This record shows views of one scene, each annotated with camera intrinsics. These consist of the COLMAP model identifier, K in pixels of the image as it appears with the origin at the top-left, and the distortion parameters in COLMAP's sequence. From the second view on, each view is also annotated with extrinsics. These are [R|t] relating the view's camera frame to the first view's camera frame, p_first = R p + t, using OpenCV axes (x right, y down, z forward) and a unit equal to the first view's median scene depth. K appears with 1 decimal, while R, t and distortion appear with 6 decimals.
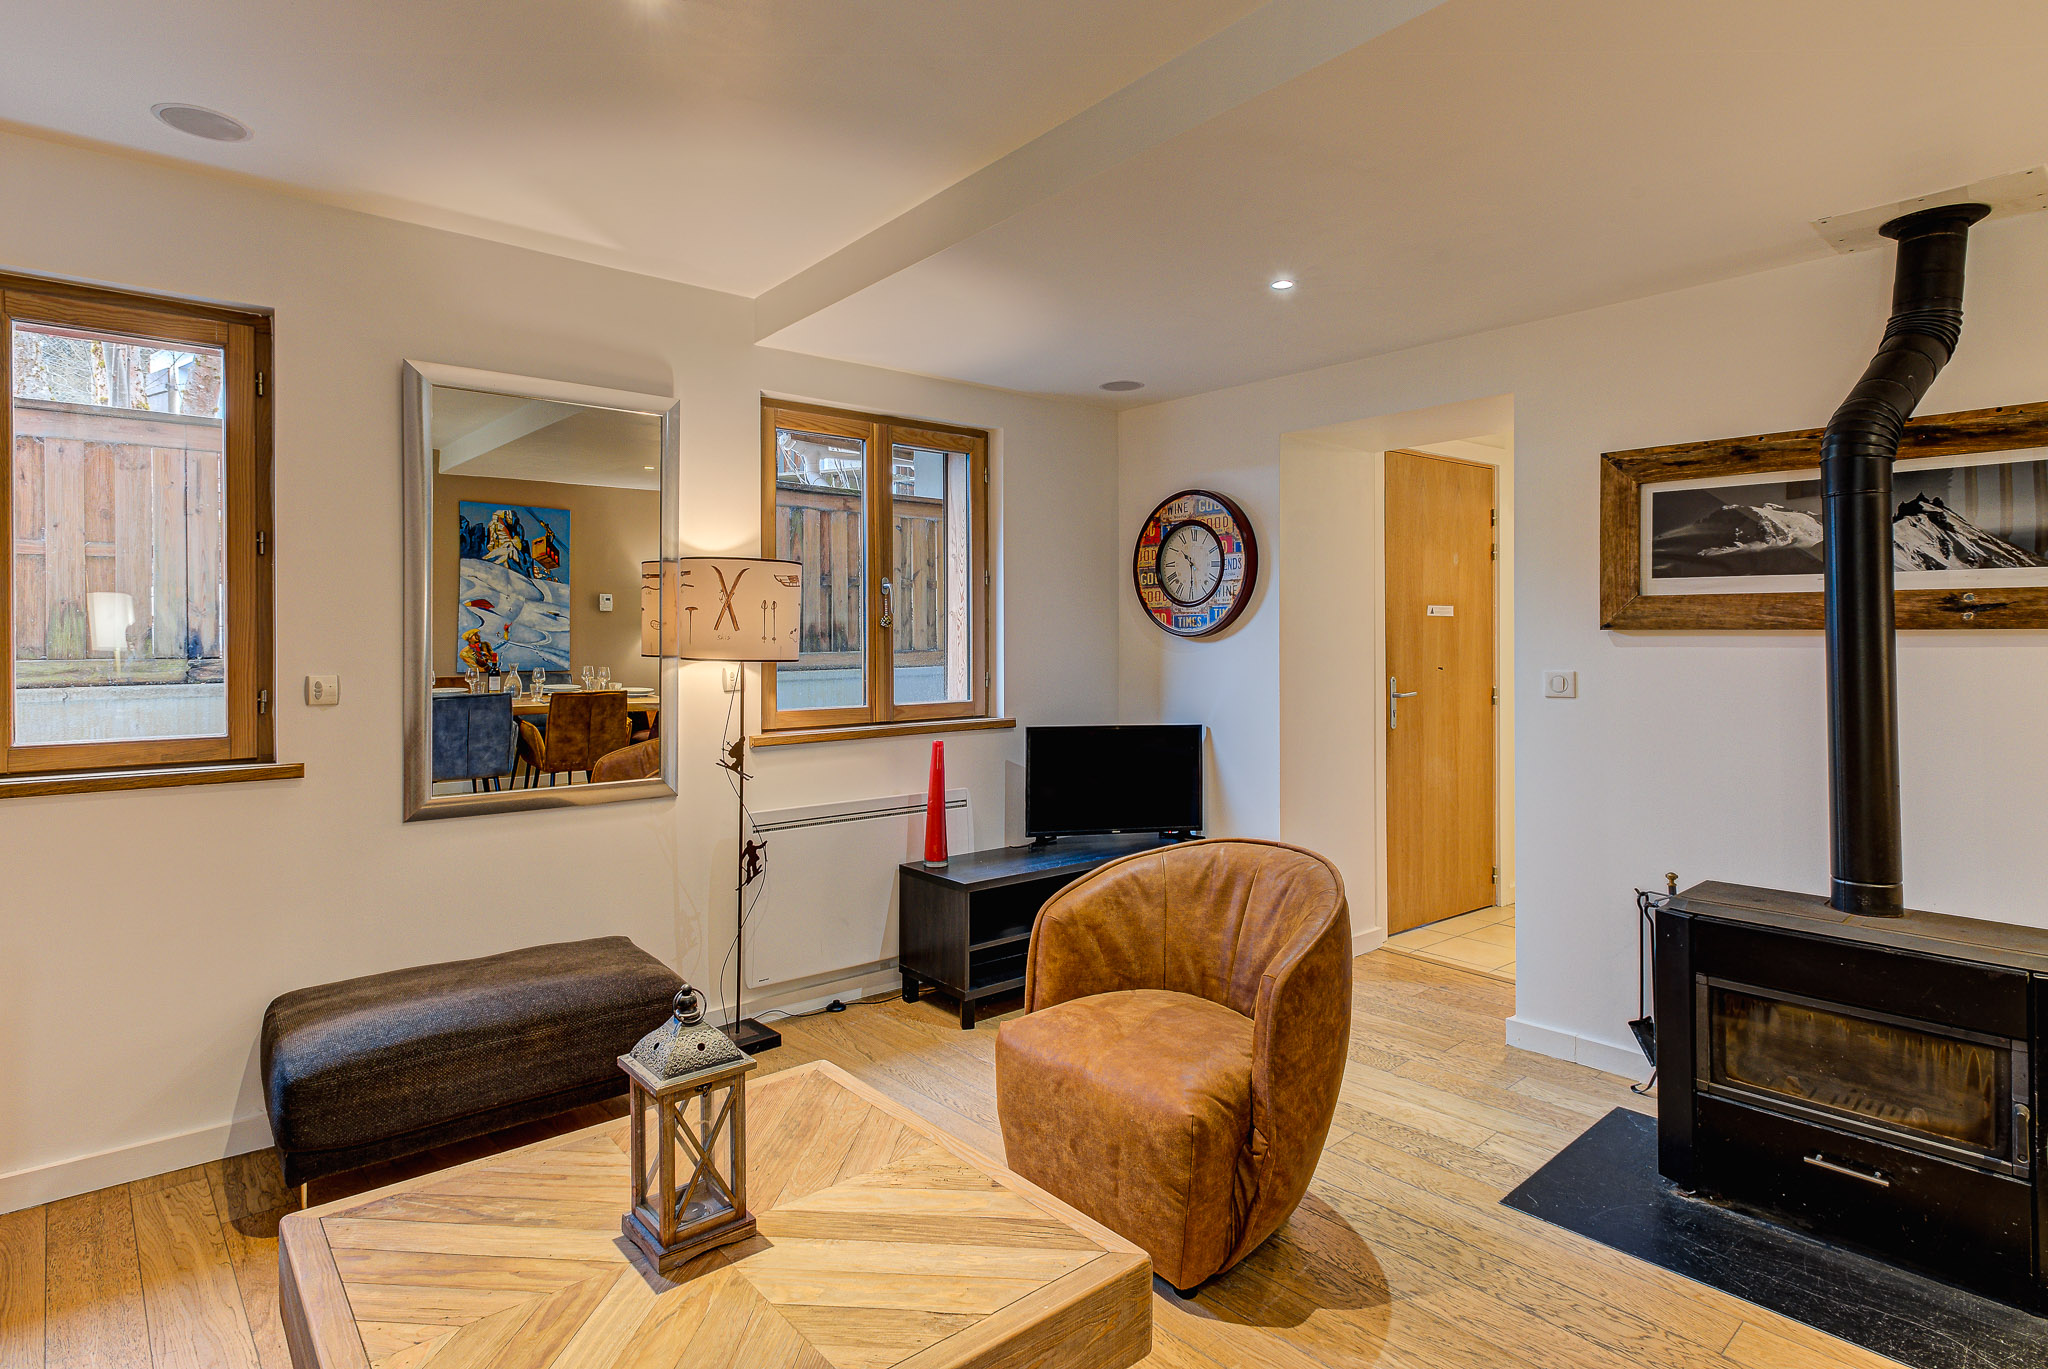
lens RADIAL K [[1053.0, 0, 1022.0], [0, 1053.0, 634.4], [0, 0, 1]] dist [0.000906, -0.000309]
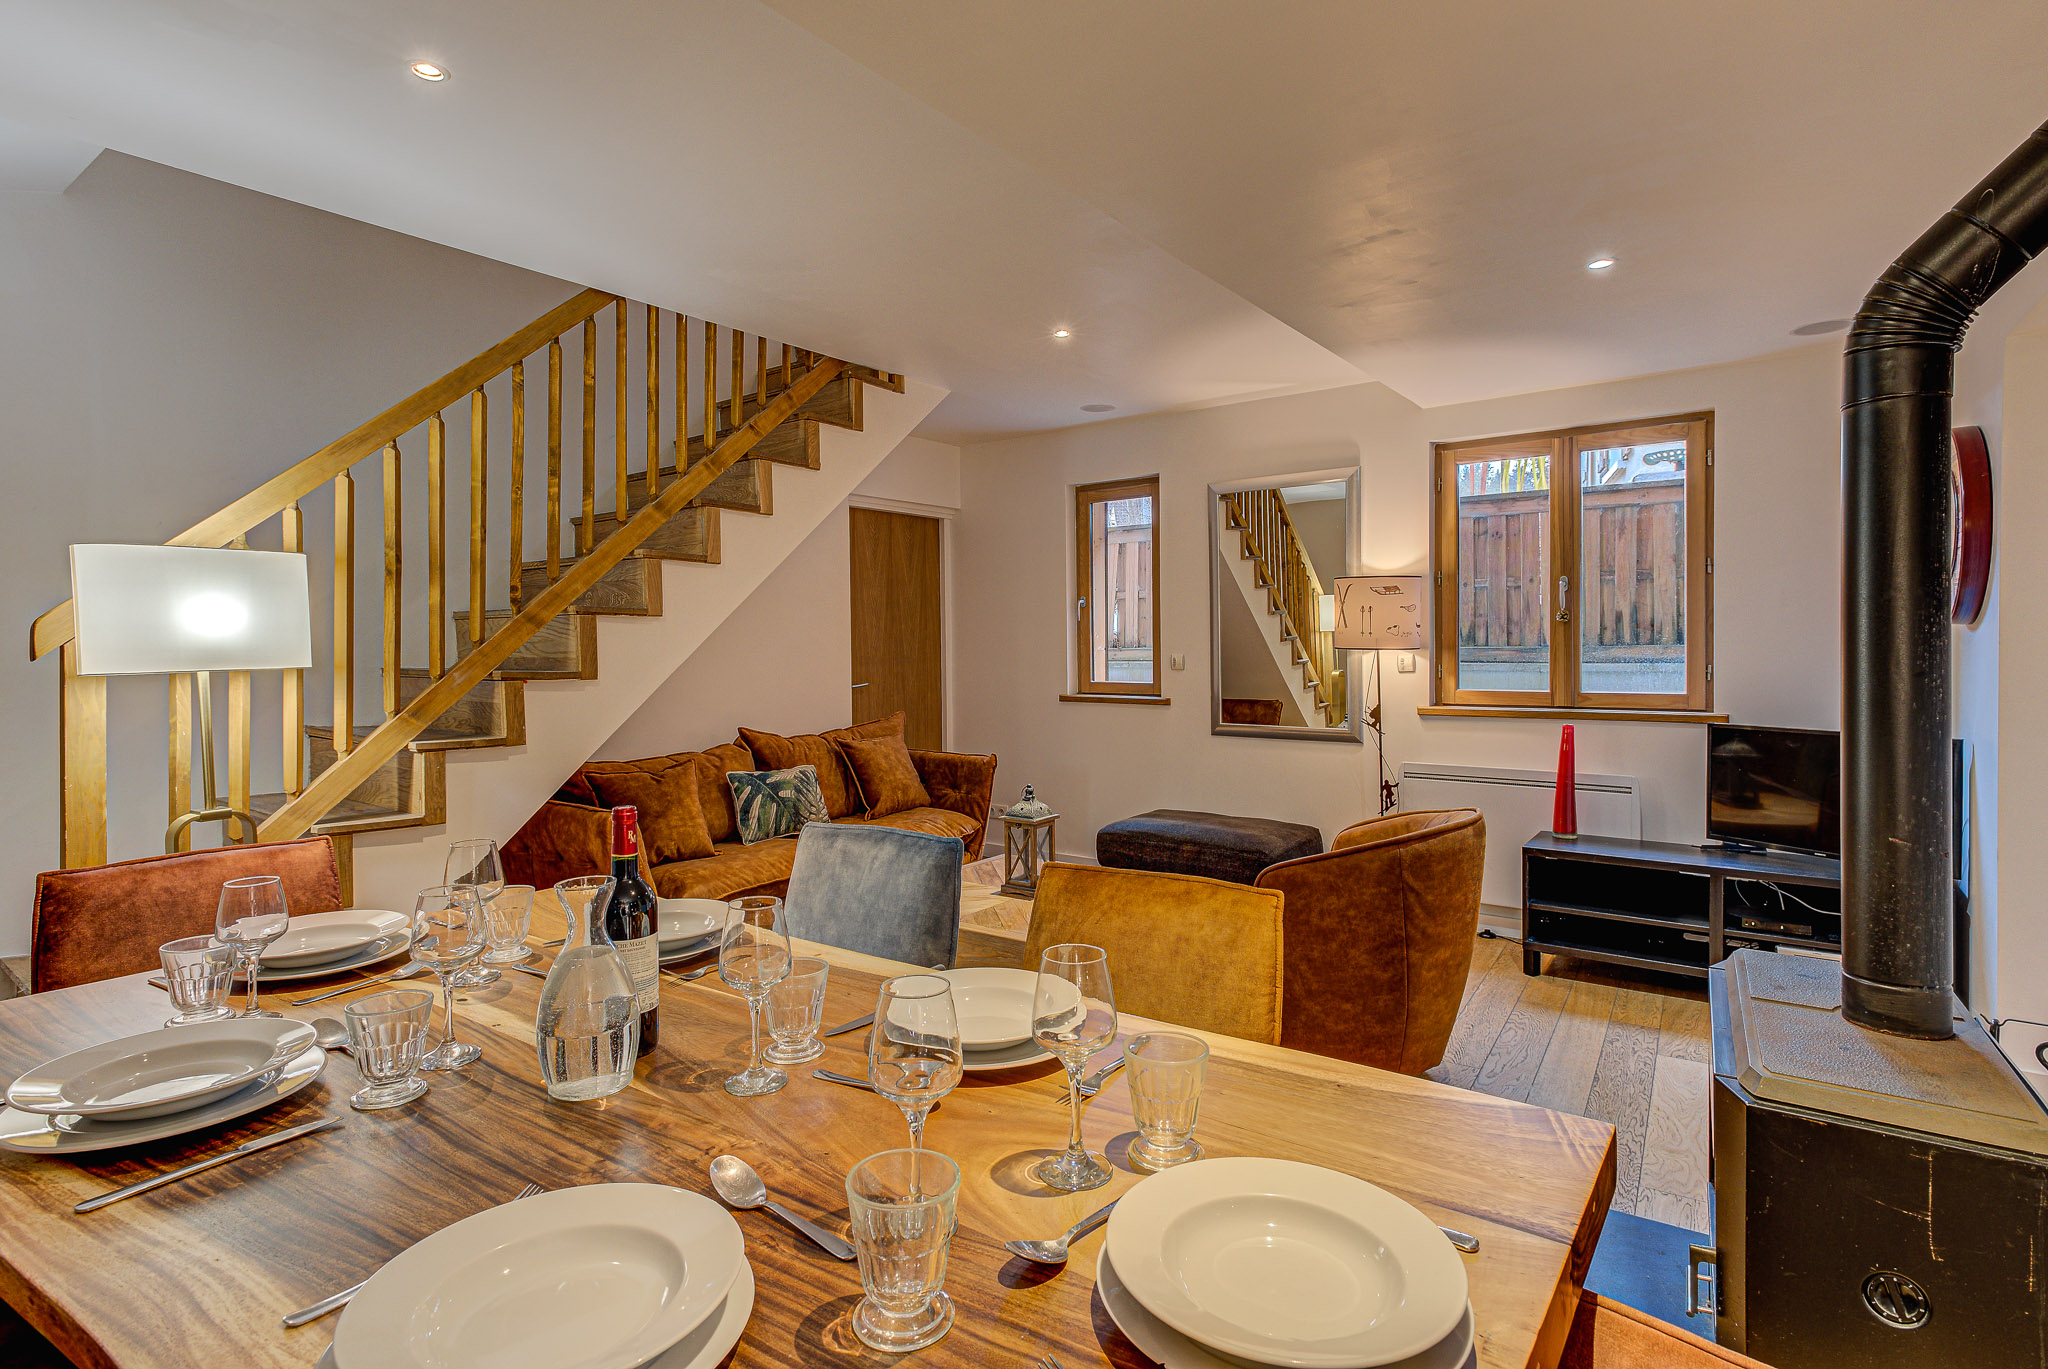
lens RADIAL K [[1019.6, 0, 1035.0], [0, 1019.6, 674.0], [0, 0, 1]] dist [0.003118, 0.000378]
pose [[0.230382, 0.028277, -0.972689, 0.943425], [0.011600, 0.999427, 0.031801, 0.009414], [0.973031, -0.018610, 0.229922, 0.250753]]
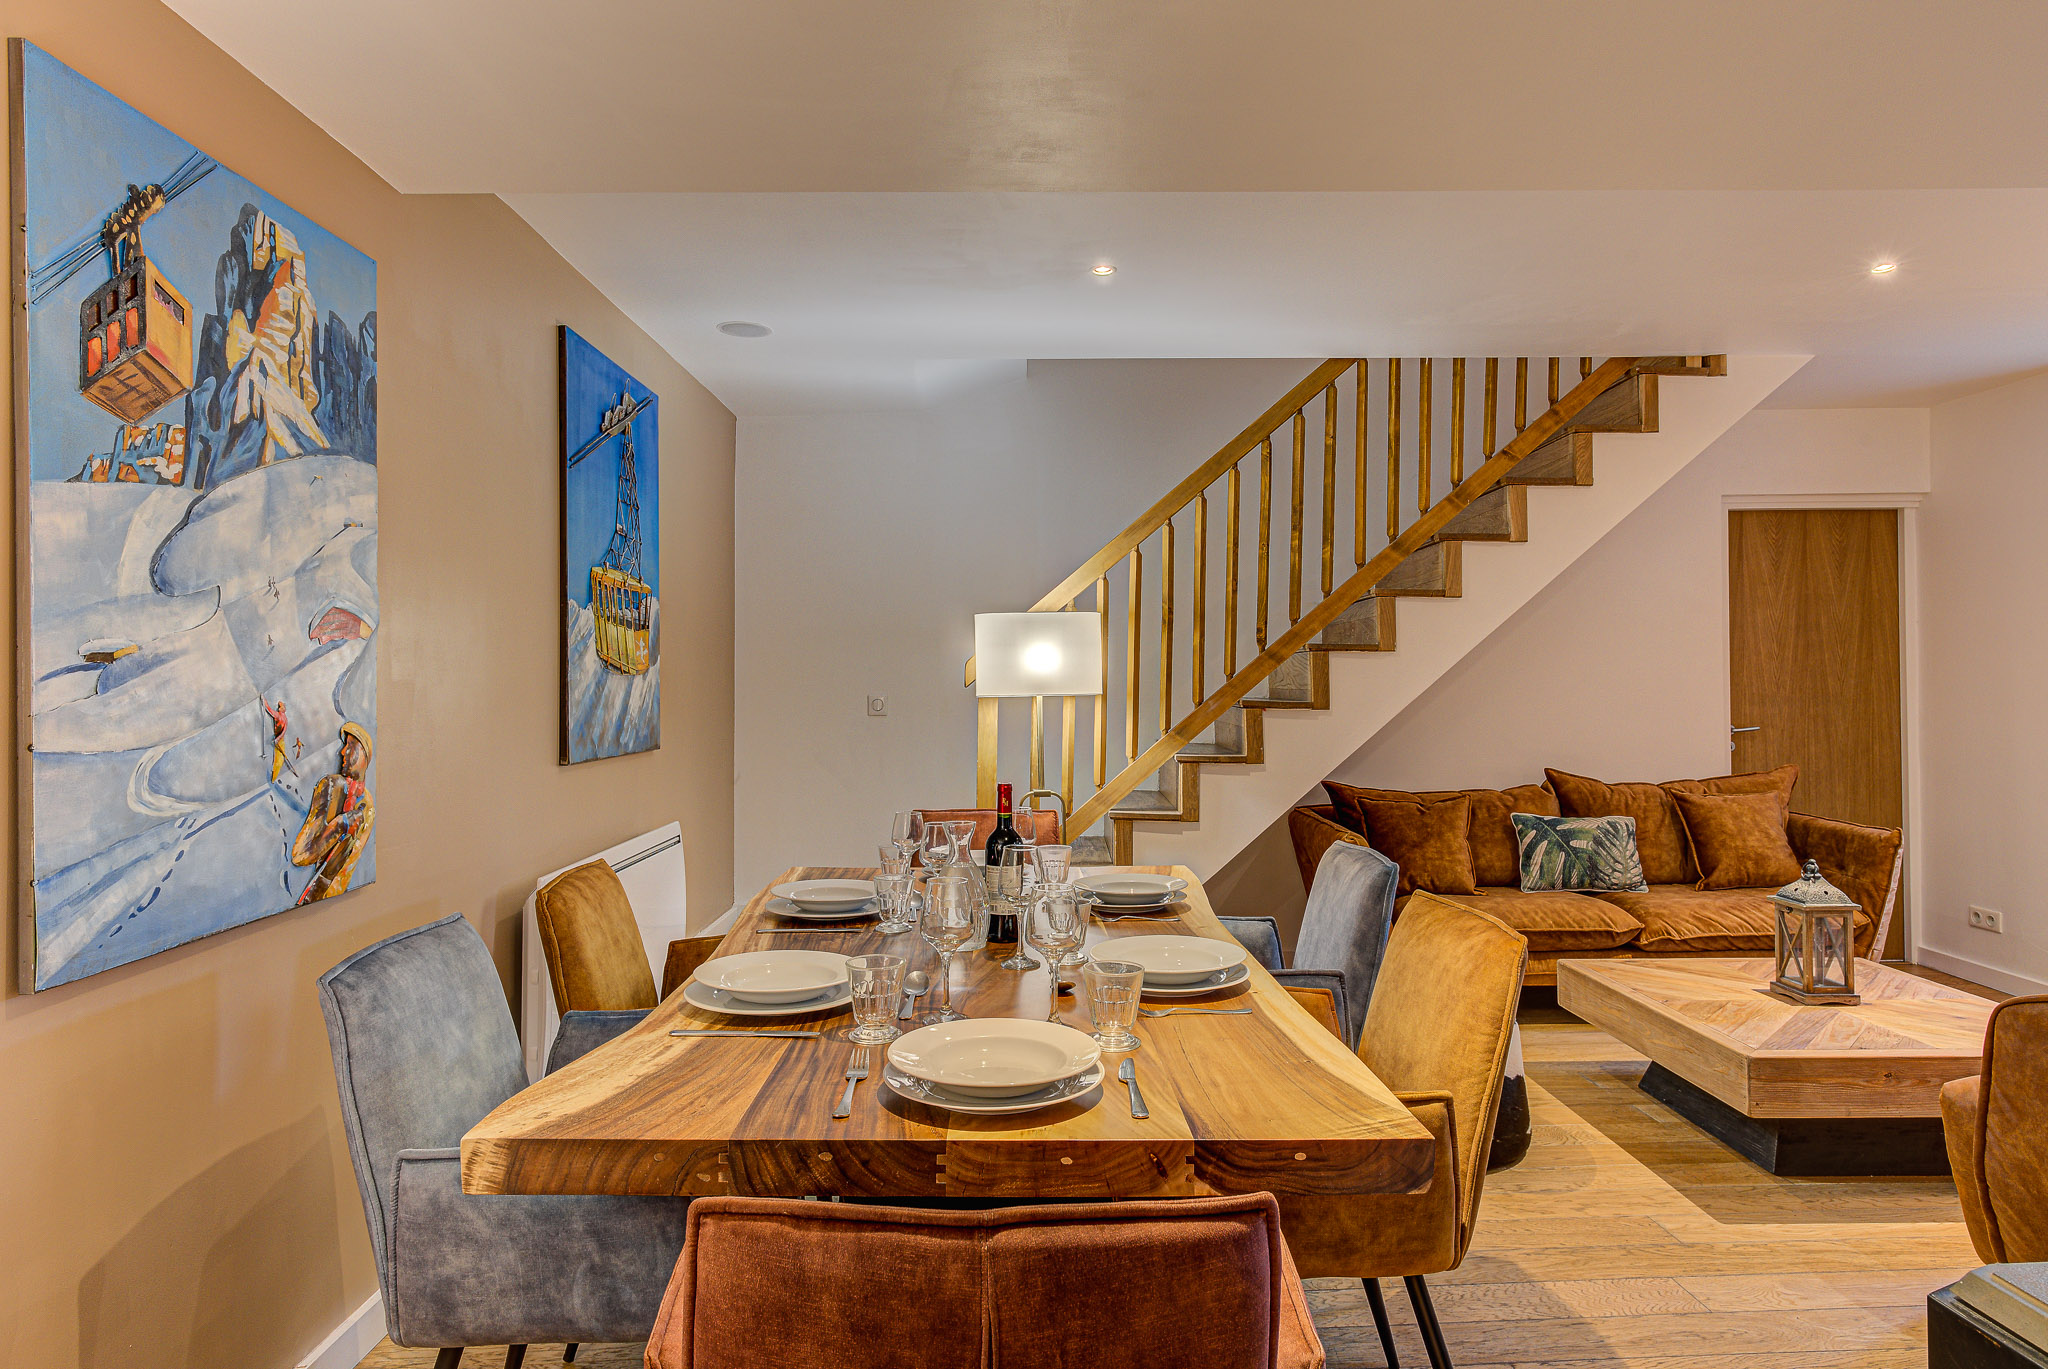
lens RADIAL K [[1181.6, 0, 1024.0], [0, 1181.6, 684.5], [0, 0, 1]] dist [-0.001237, -0.000050]
pose [[-0.647046, 0.004693, -0.762436, 1.066723], [0.006194, 0.999980, 0.000899, 0.011151], [0.762425, -0.004141, -0.647063, 0.656936]]
